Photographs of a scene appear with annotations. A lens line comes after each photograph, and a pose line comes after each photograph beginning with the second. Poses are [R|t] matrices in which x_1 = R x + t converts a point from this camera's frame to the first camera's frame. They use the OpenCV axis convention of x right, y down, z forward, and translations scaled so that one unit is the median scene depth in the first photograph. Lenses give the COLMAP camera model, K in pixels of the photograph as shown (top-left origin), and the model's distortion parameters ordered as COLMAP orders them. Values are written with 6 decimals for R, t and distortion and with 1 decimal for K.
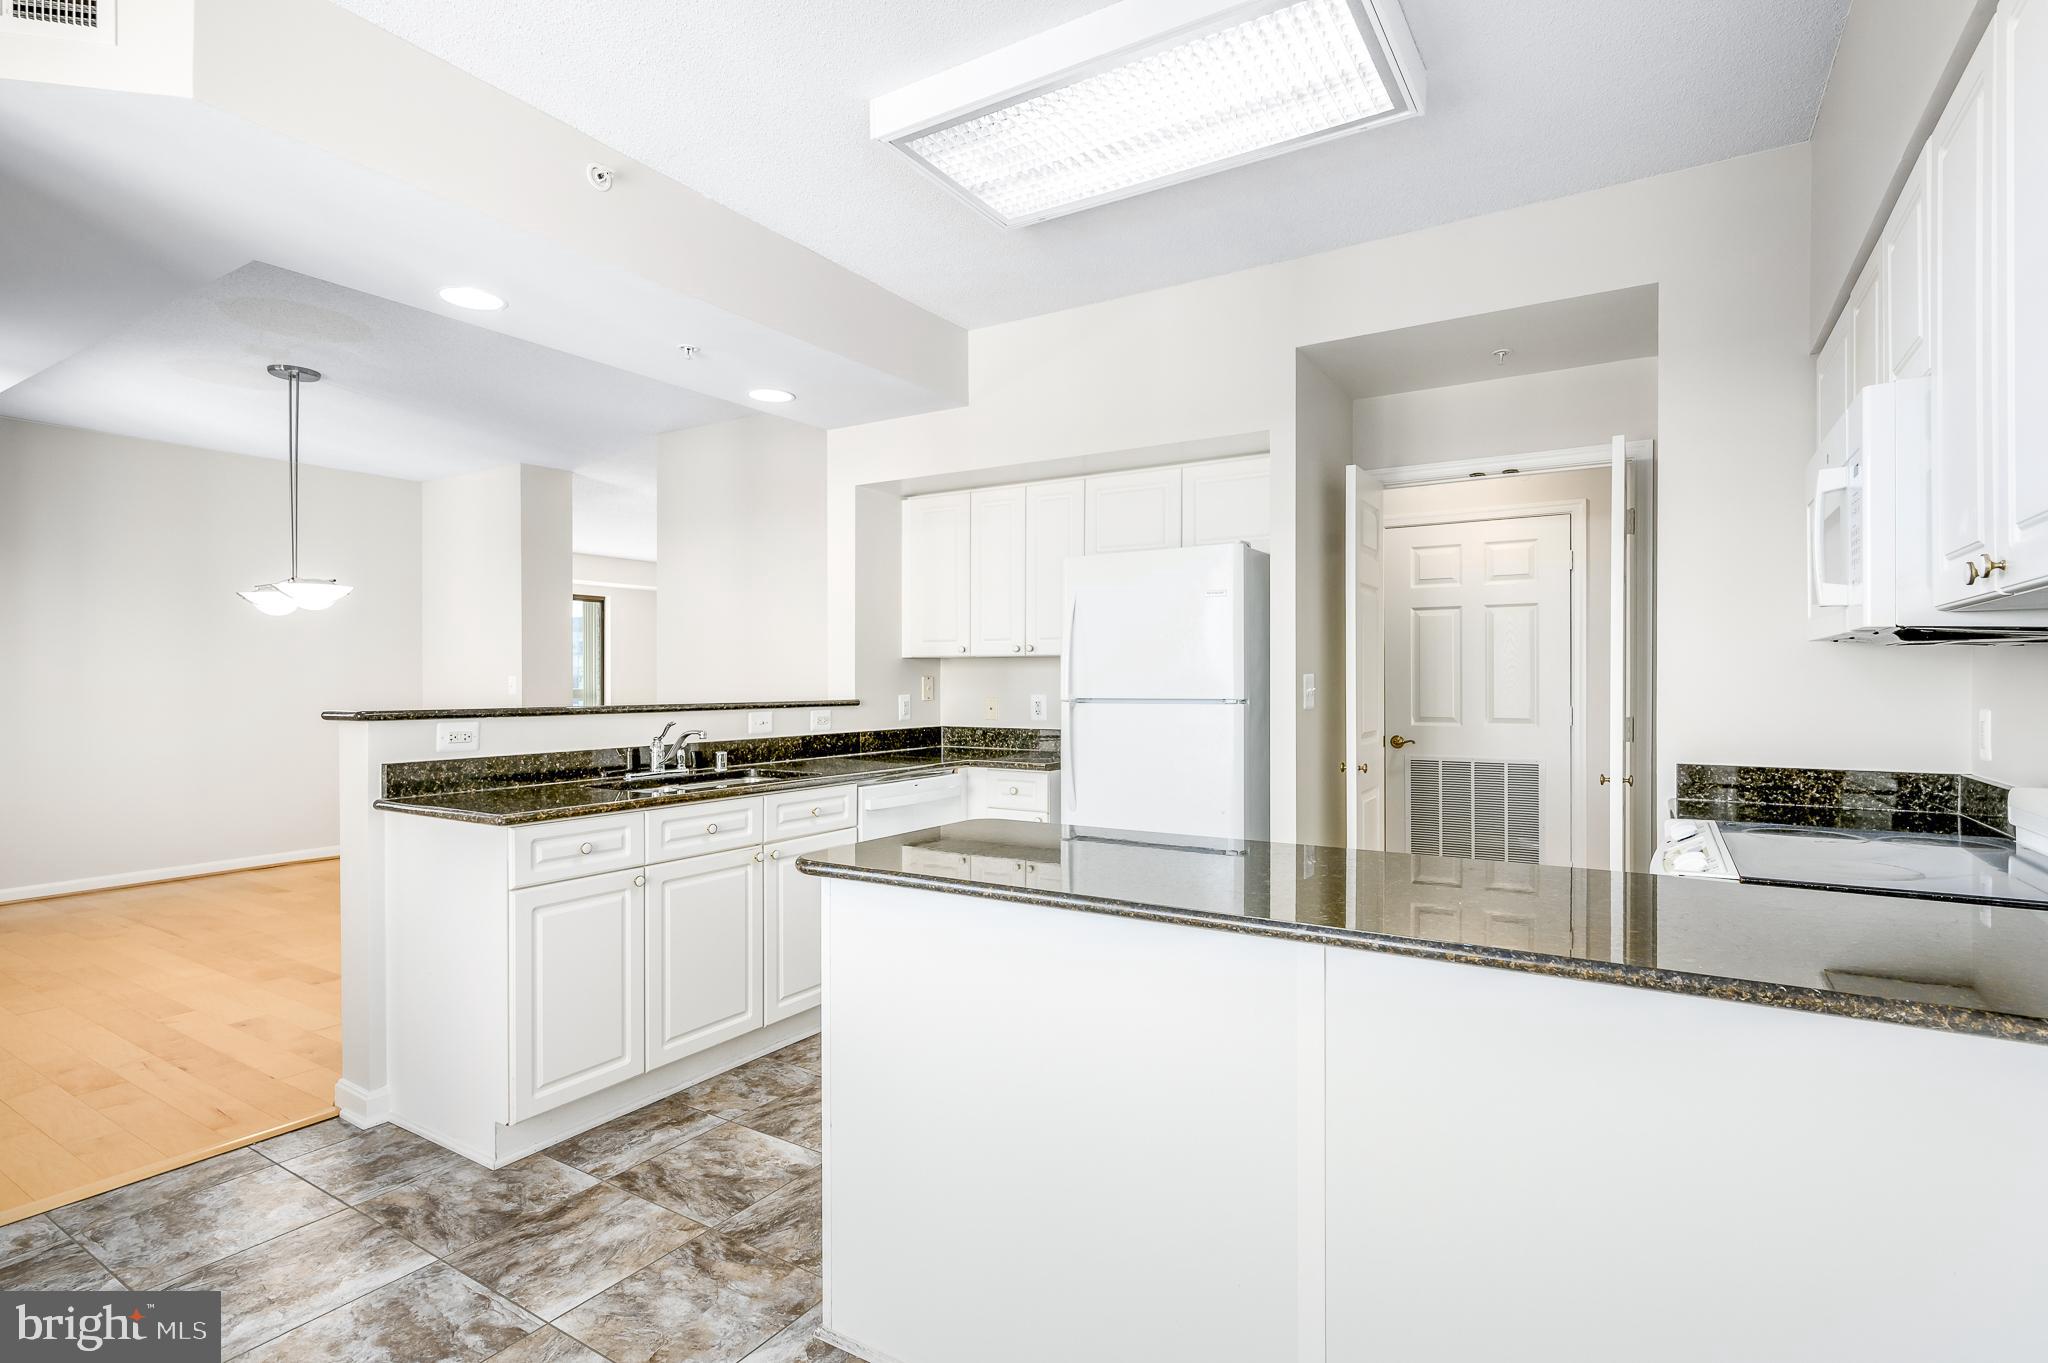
lens RADIAL K [[990.1, 0, 1036.6], [0, 990.1, 678.4], [0, 0, 1]] dist [-0.000173, 0.000426]
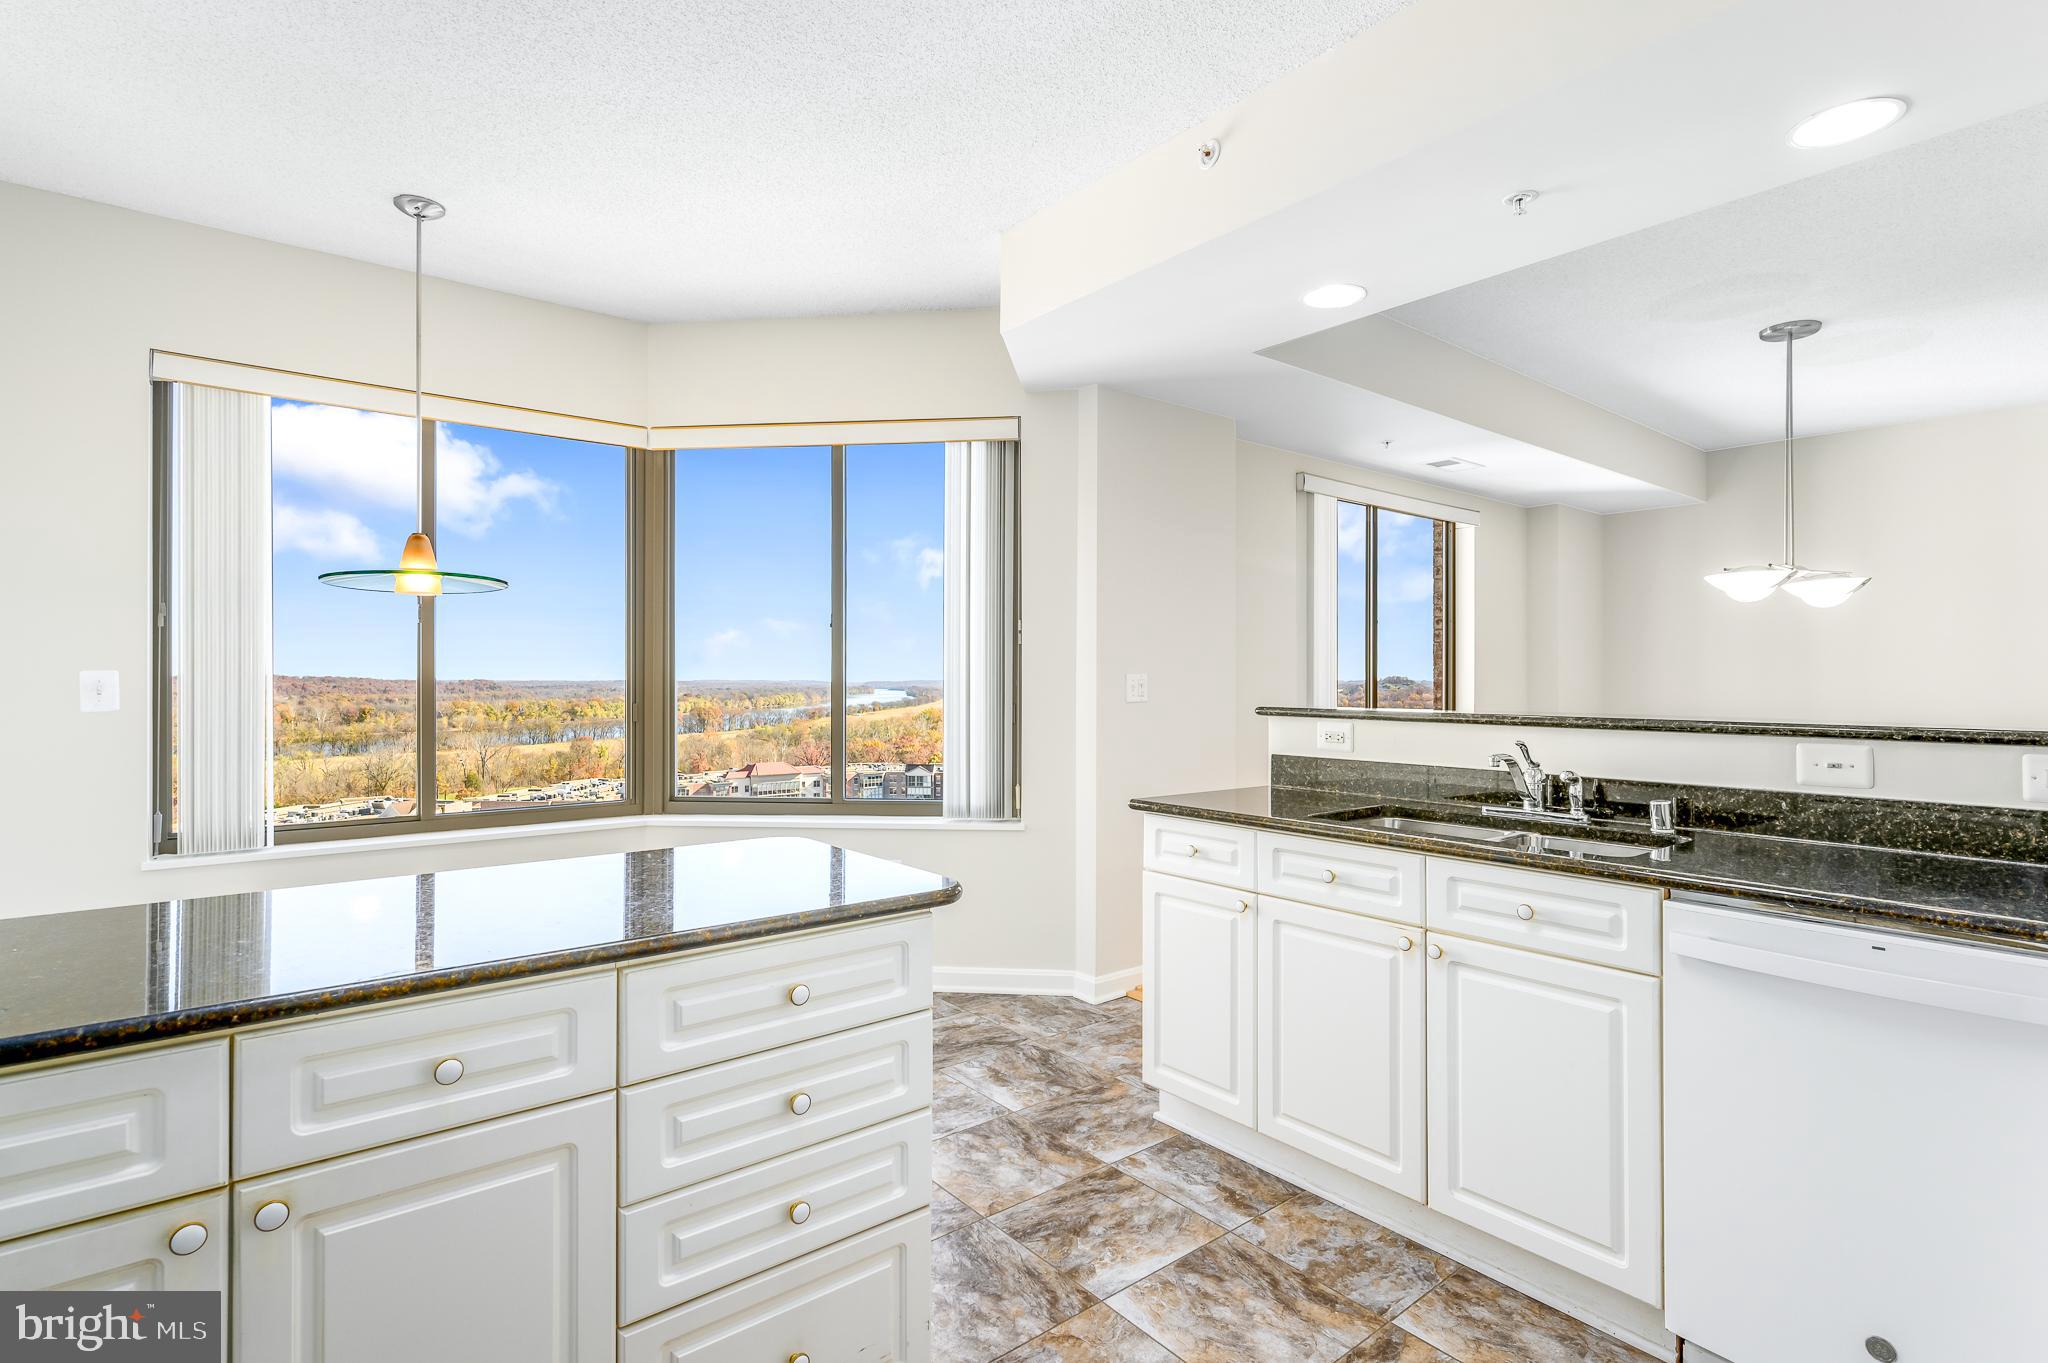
lens RADIAL K [[990.1, 0, 1036.6], [0, 990.1, 678.4], [0, 0, 1]] dist [-0.000173, 0.000426]
pose [[-0.323861, -0.002672, -0.946101, 0.506822], [-0.002233, 0.999995, -0.002060, 0.002517], [0.946102, 0.001445, -0.323865, 1.130149]]
